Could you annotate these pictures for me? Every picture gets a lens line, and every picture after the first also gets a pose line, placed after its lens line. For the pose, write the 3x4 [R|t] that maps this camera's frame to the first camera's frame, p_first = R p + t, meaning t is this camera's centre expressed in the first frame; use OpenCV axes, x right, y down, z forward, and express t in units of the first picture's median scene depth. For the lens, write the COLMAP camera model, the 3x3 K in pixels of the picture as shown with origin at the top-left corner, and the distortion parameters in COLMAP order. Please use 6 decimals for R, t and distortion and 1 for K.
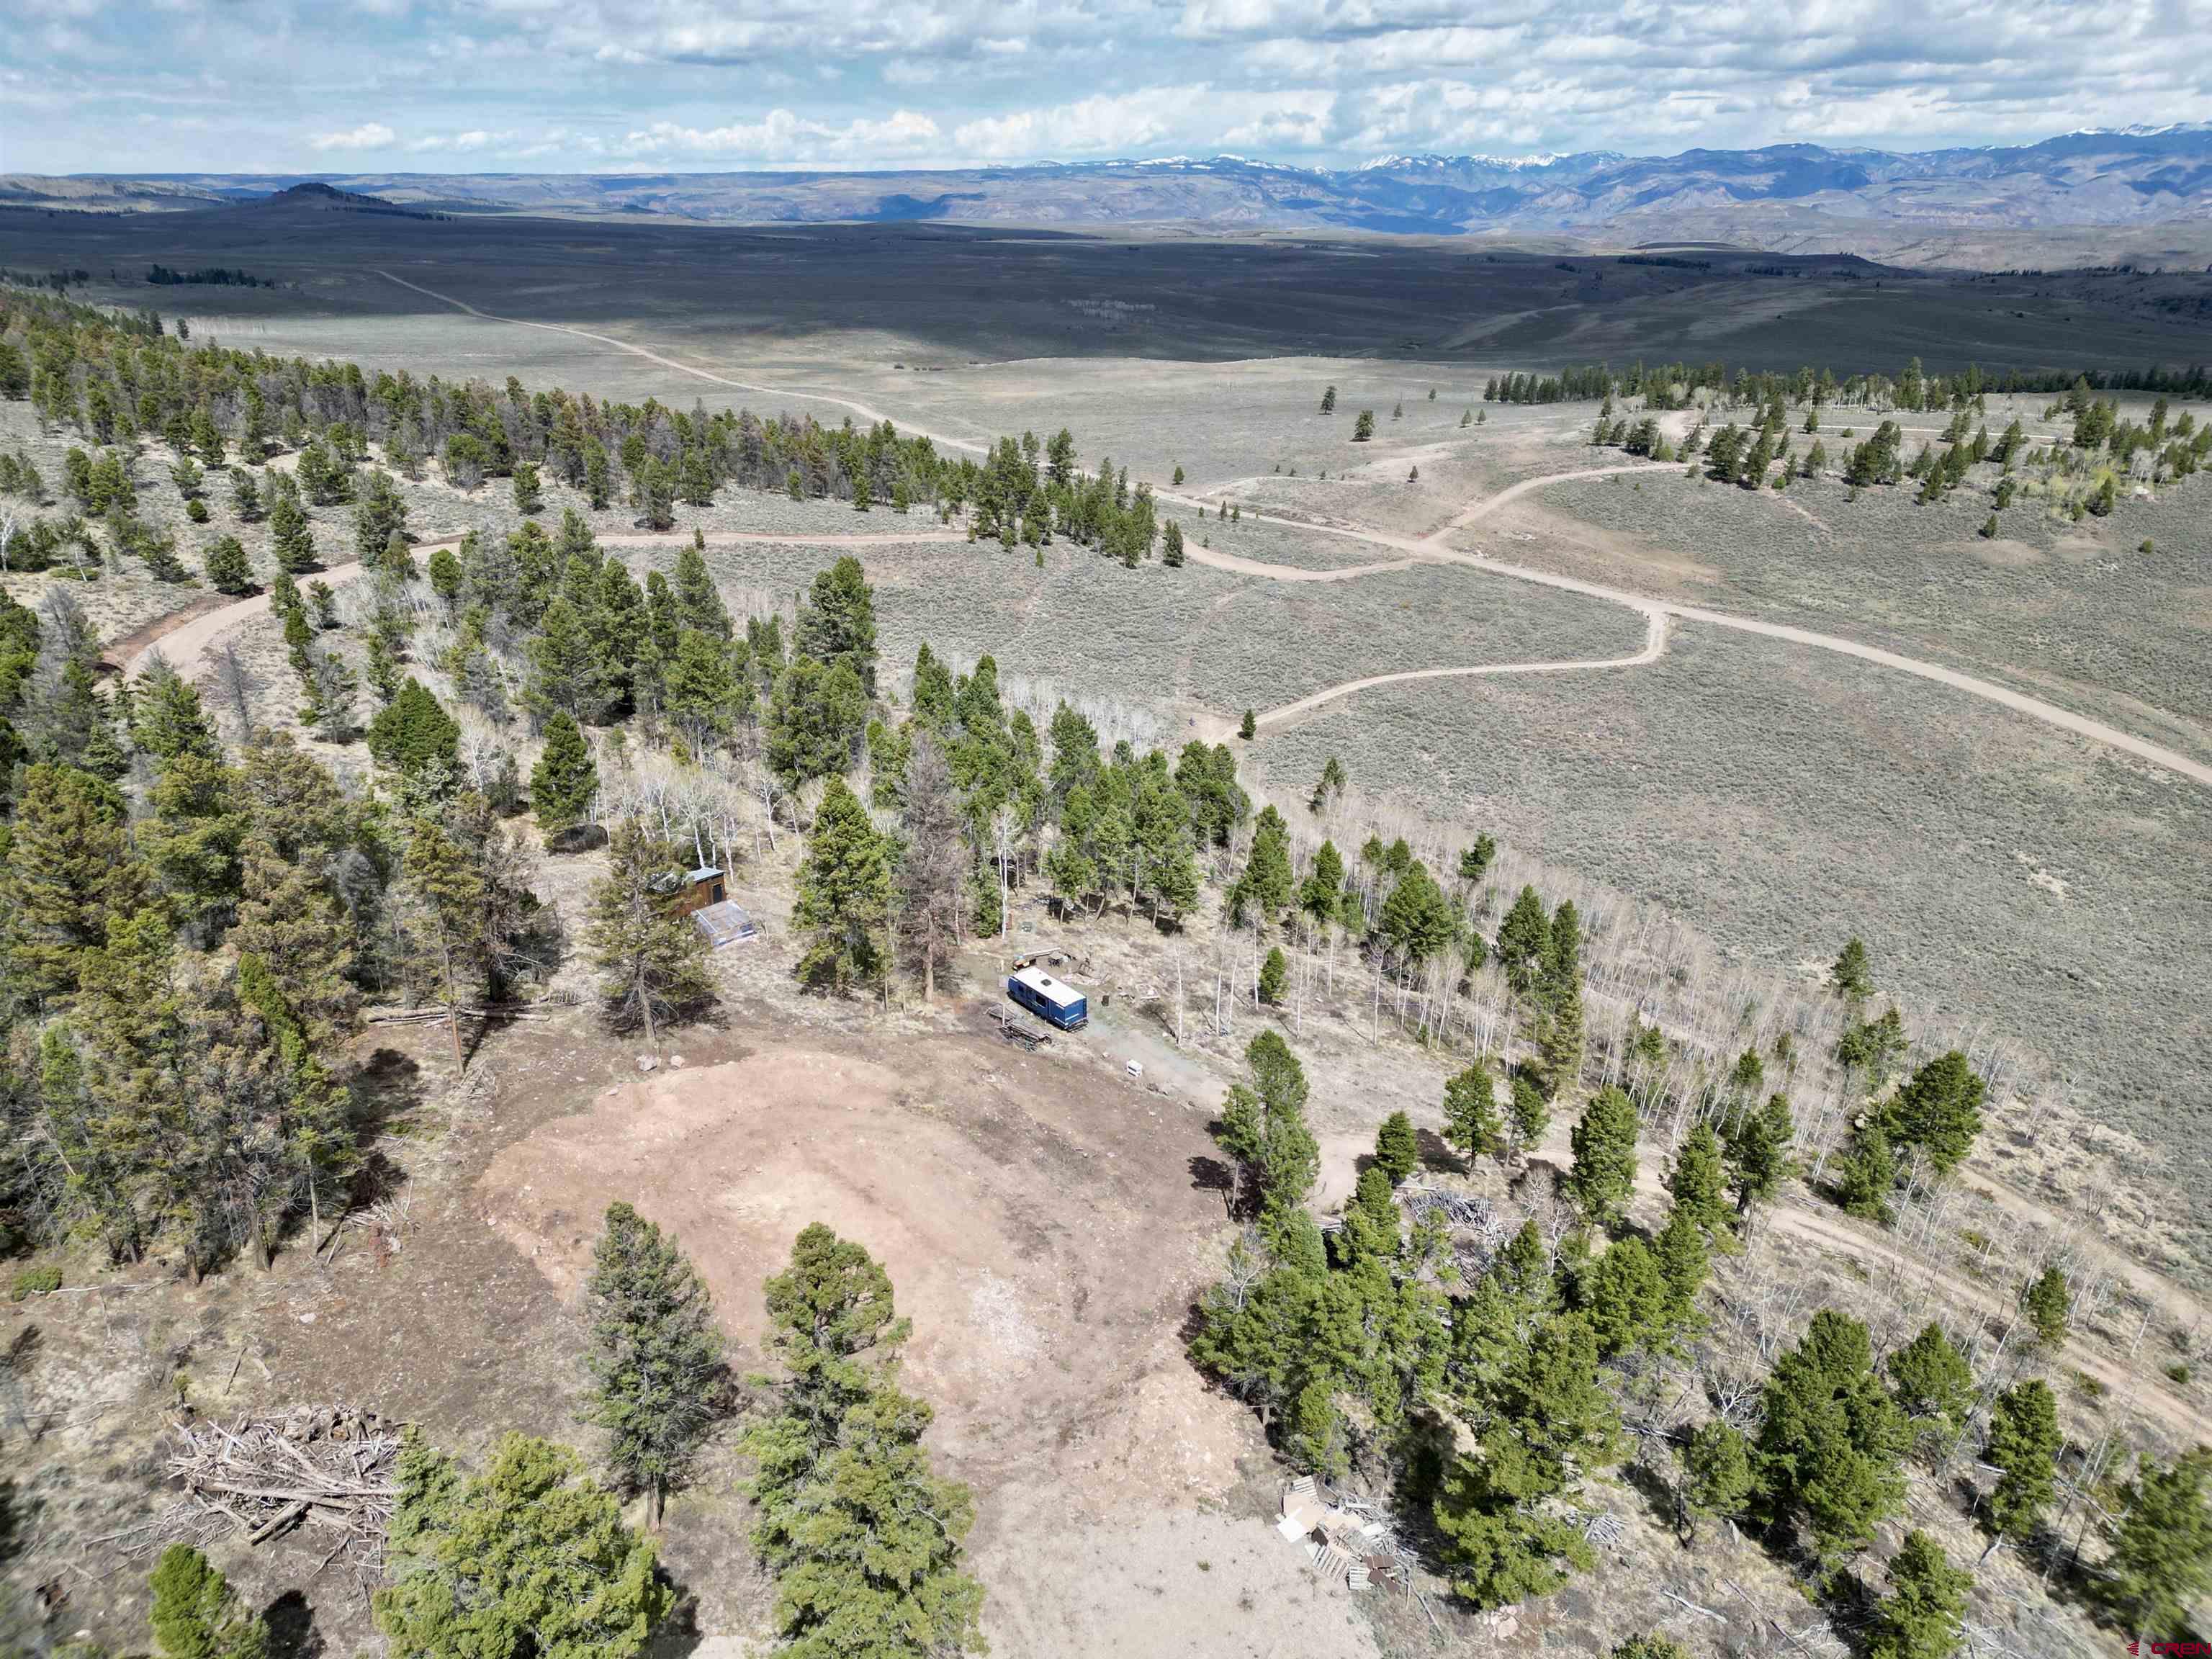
lens RADIAL K [[1553.2, 0, 1106.0], [0, 1553.2, 829.5], [0, 0, 1]] dist [0.051025, -0.041421]
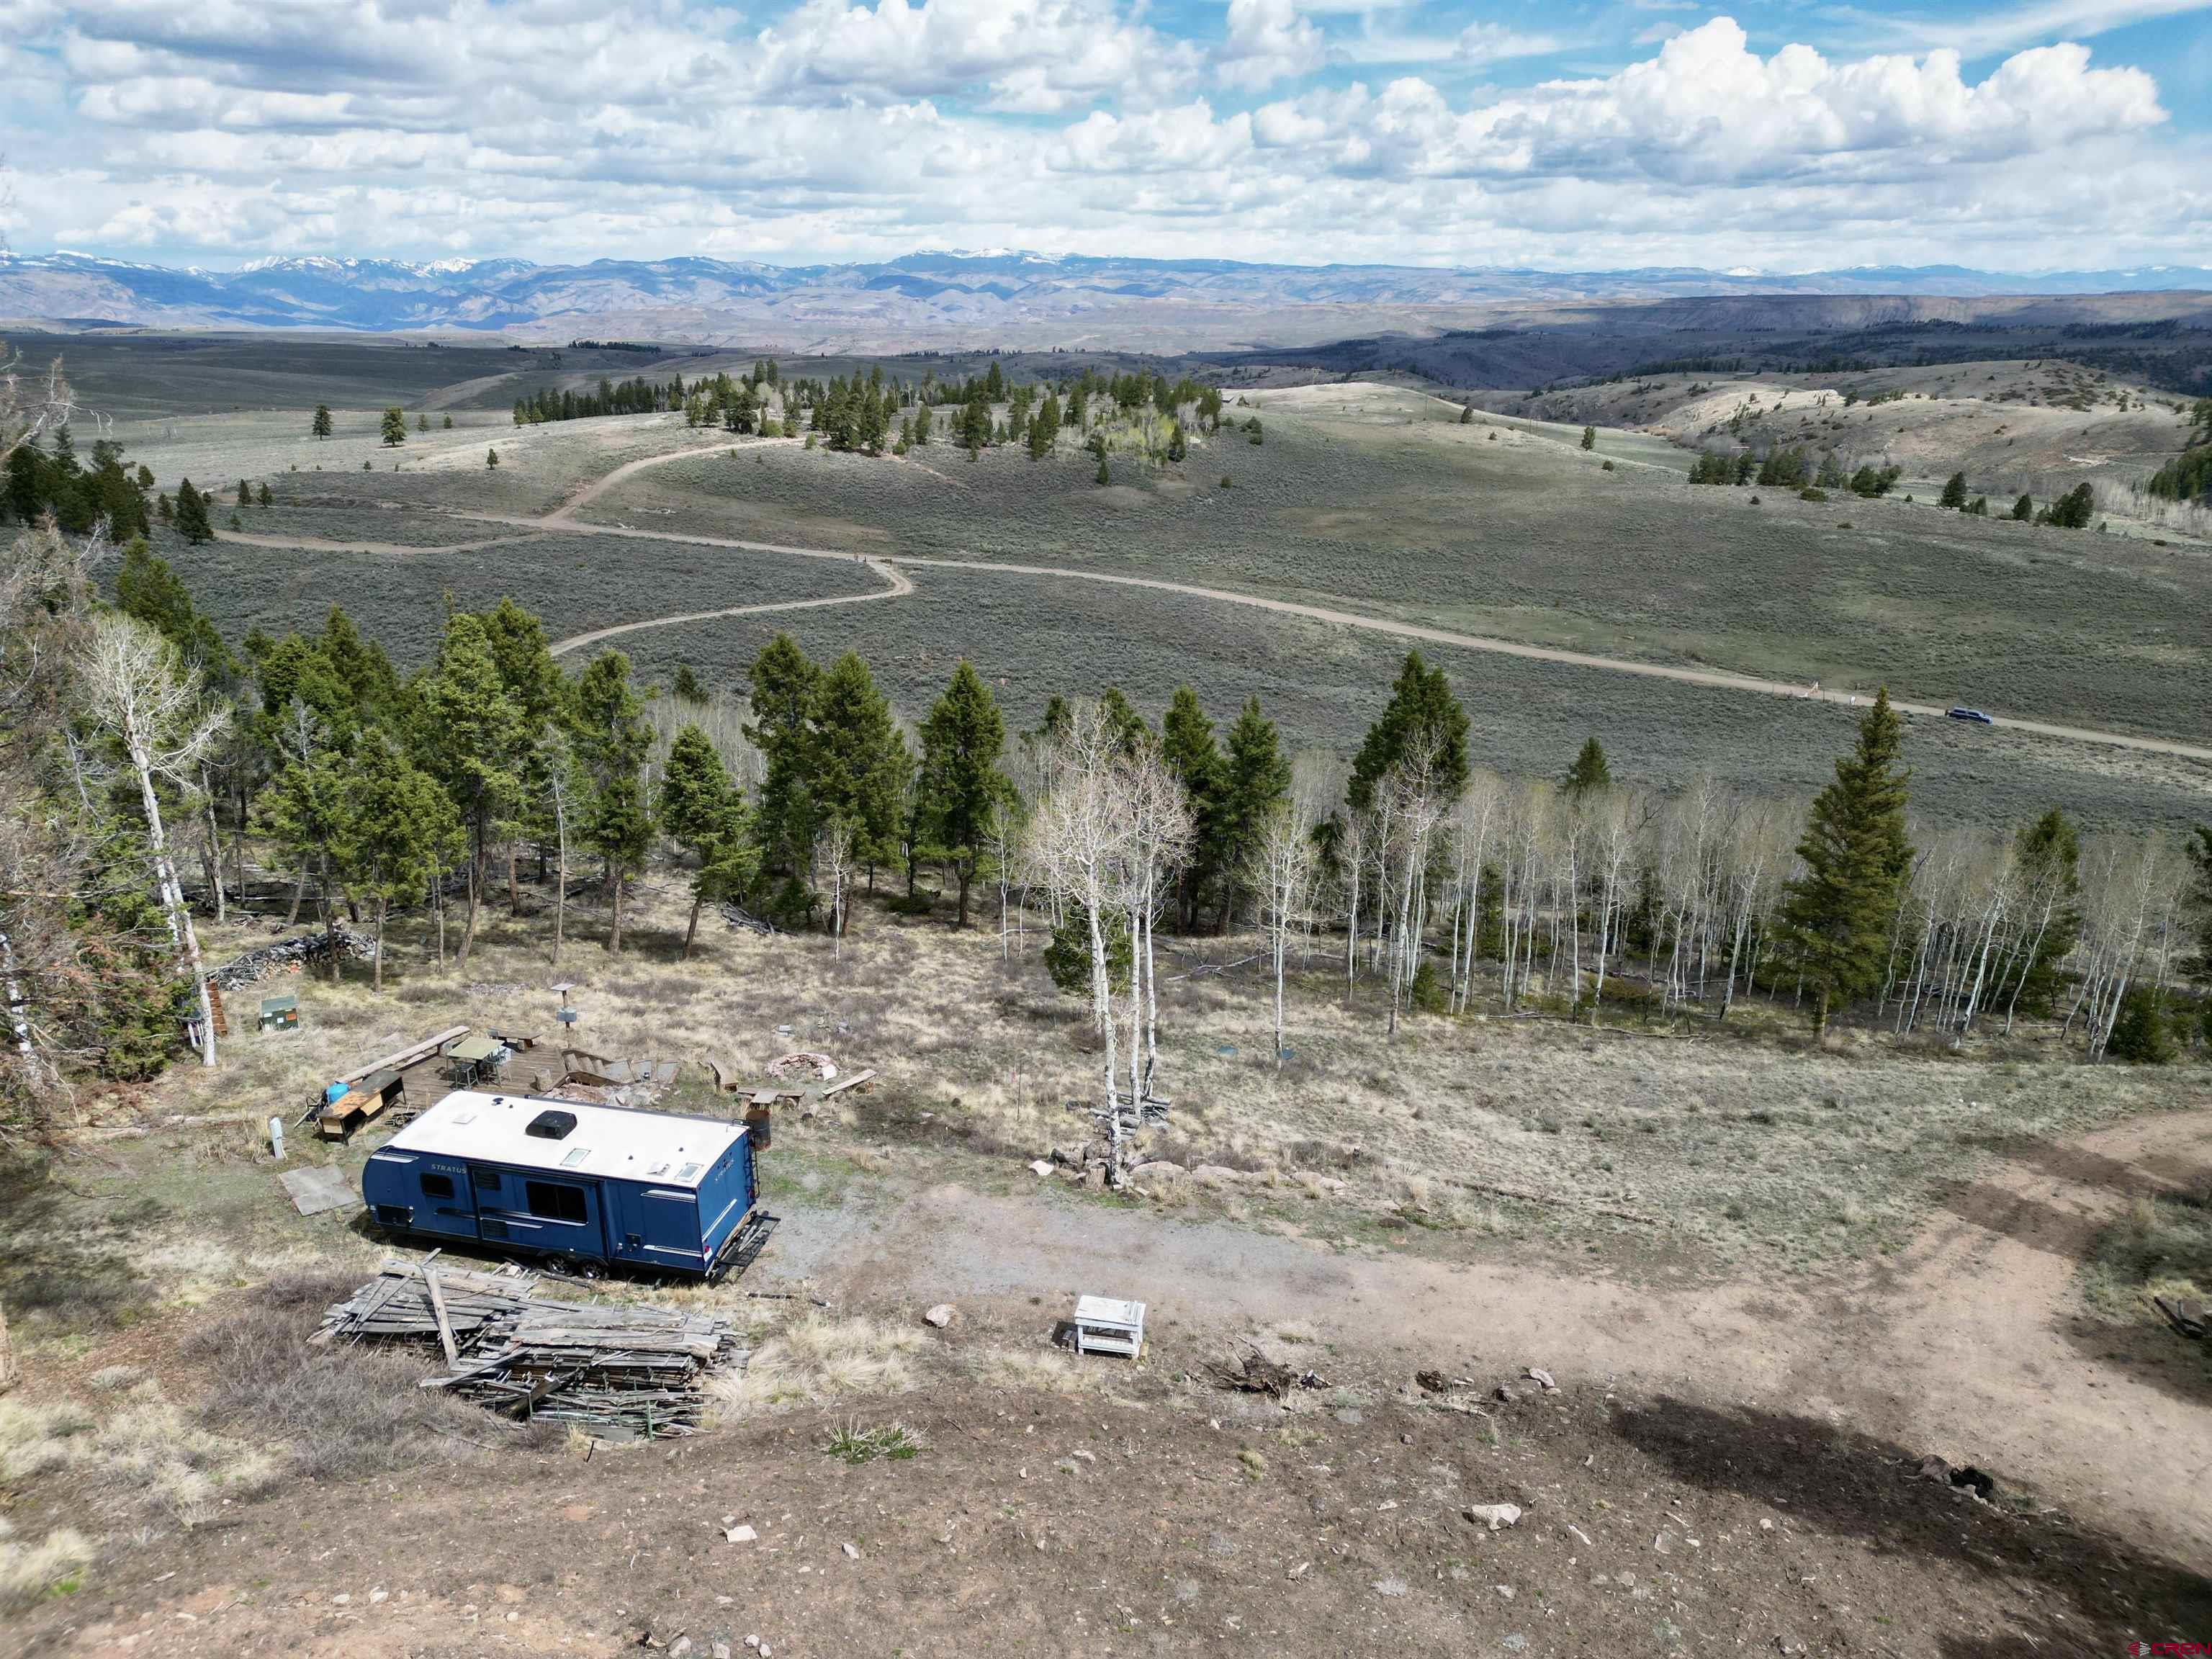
lens RADIAL K [[1553.2, 0, 1106.0], [0, 1553.2, 829.5], [0, 0, 1]] dist [0.051025, -0.041421]
pose [[0.810314, -0.195170, 0.552540, -0.084503], [0.228872, 0.973422, 0.008189, 0.063074], [-0.539453, 0.119826, 0.833446, 0.657869]]
